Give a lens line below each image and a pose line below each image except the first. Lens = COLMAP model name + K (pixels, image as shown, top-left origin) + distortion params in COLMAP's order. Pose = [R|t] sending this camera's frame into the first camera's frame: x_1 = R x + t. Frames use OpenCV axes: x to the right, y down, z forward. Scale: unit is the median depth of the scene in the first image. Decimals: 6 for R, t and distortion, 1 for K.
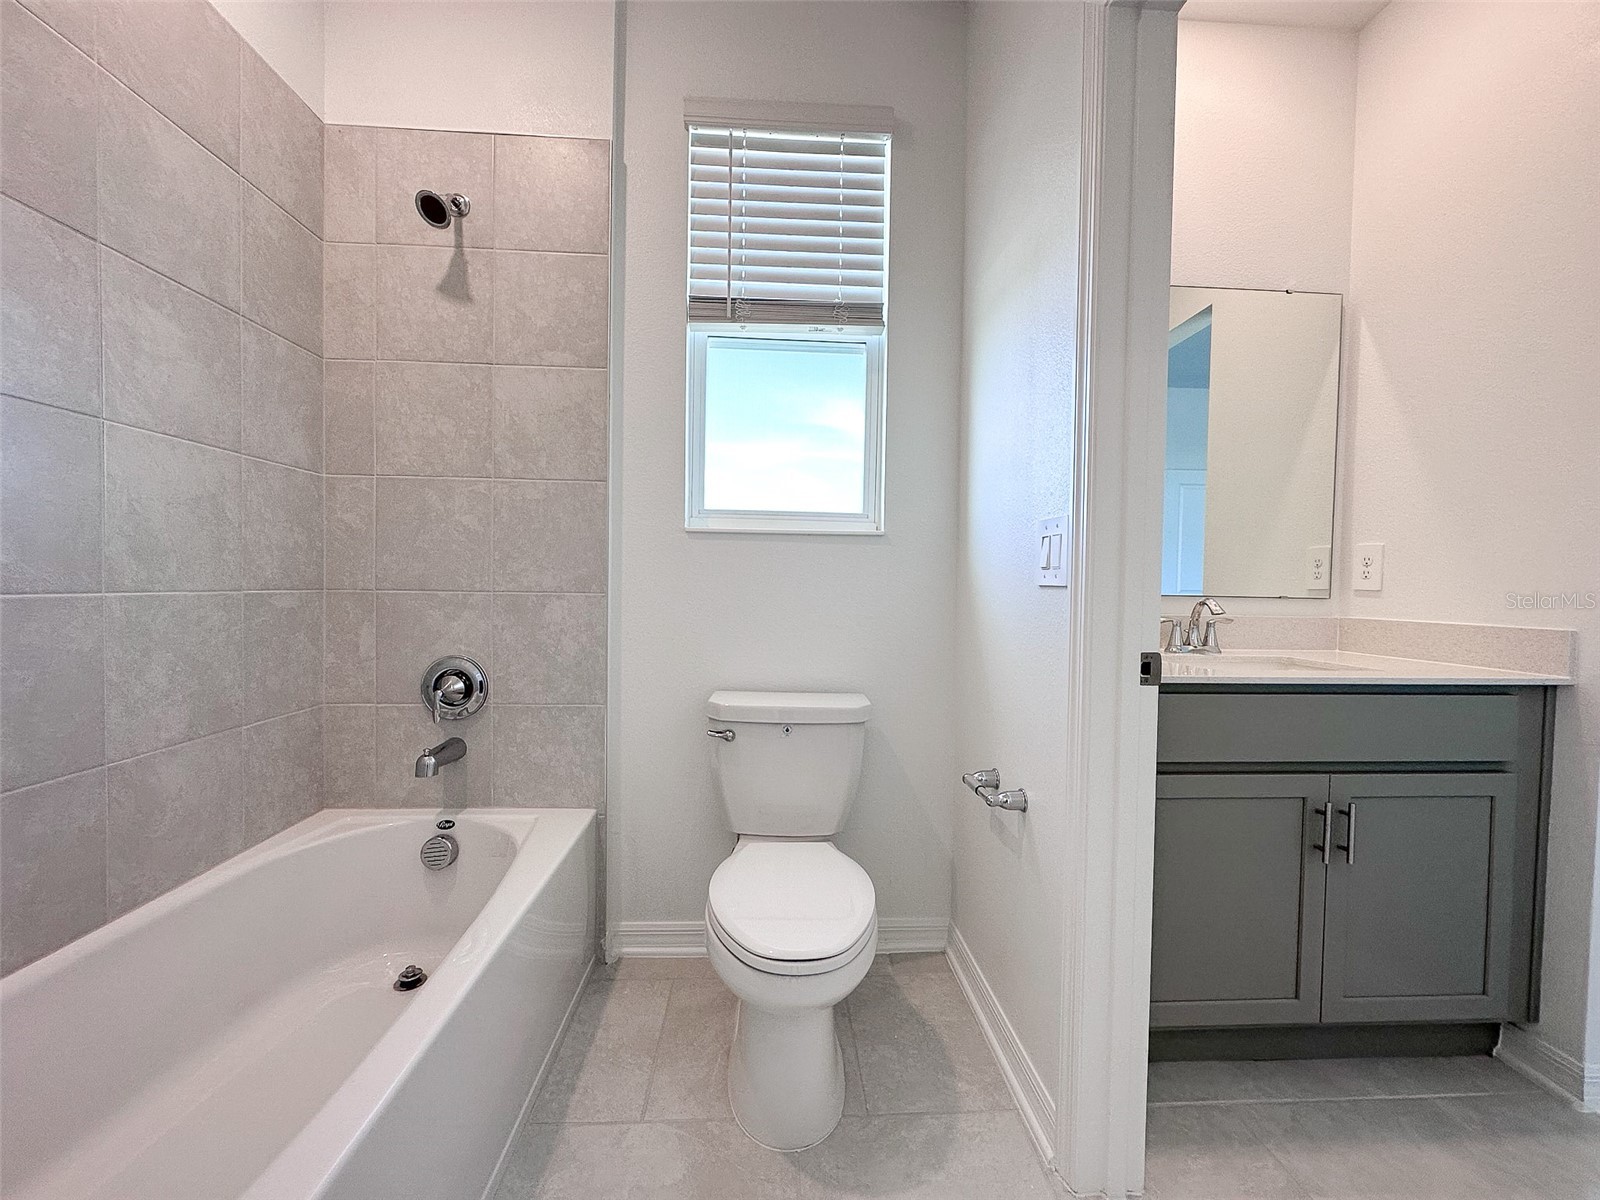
lens RADIAL K [[635.1, 0, 802.0], [0, 635.1, 598.1], [0, 0, 1]] dist [-0.002002, 0.000236]
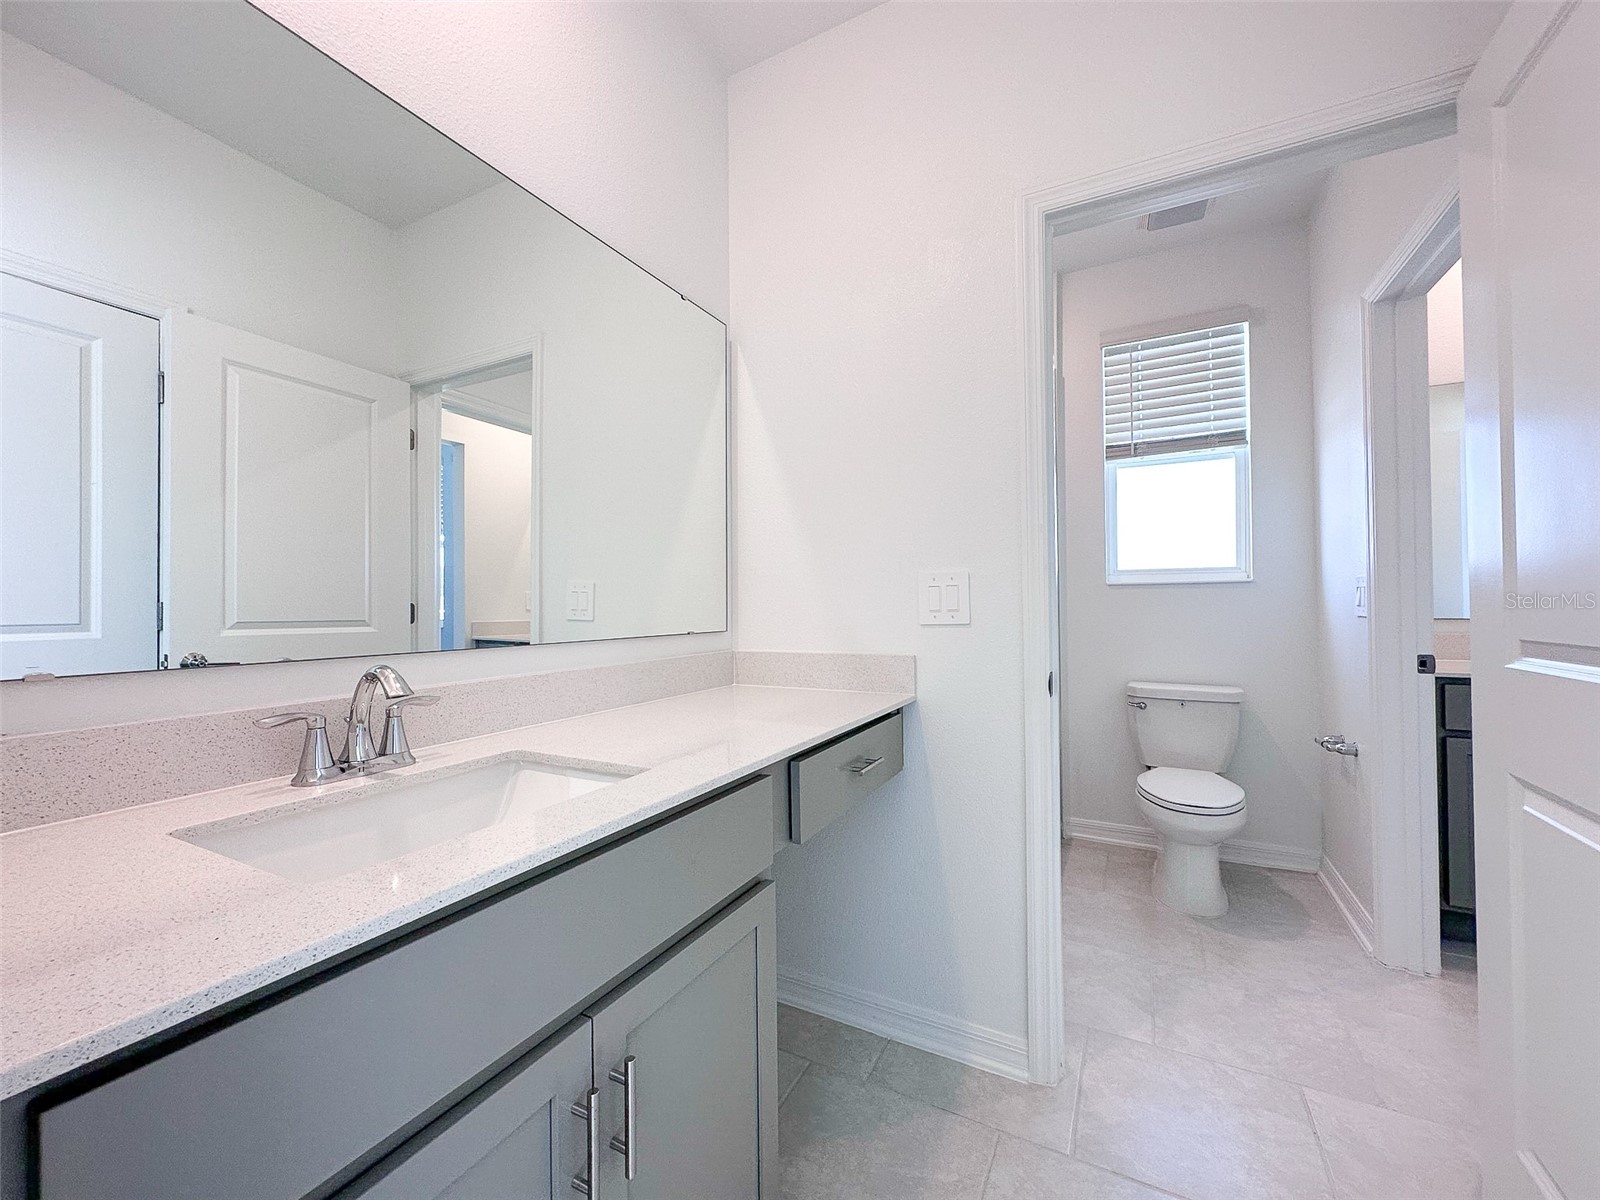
lens RADIAL K [[635.1, 0, 798.5], [0, 635.1, 598.2], [0, 0, 1]] dist [-0.002002, 0.000236]
pose [[0.850328, -0.028632, -0.525474, 0.003441], [0.007771, 0.999093, -0.041865, -0.006318], [0.526196, 0.031516, 0.849779, -0.935367]]
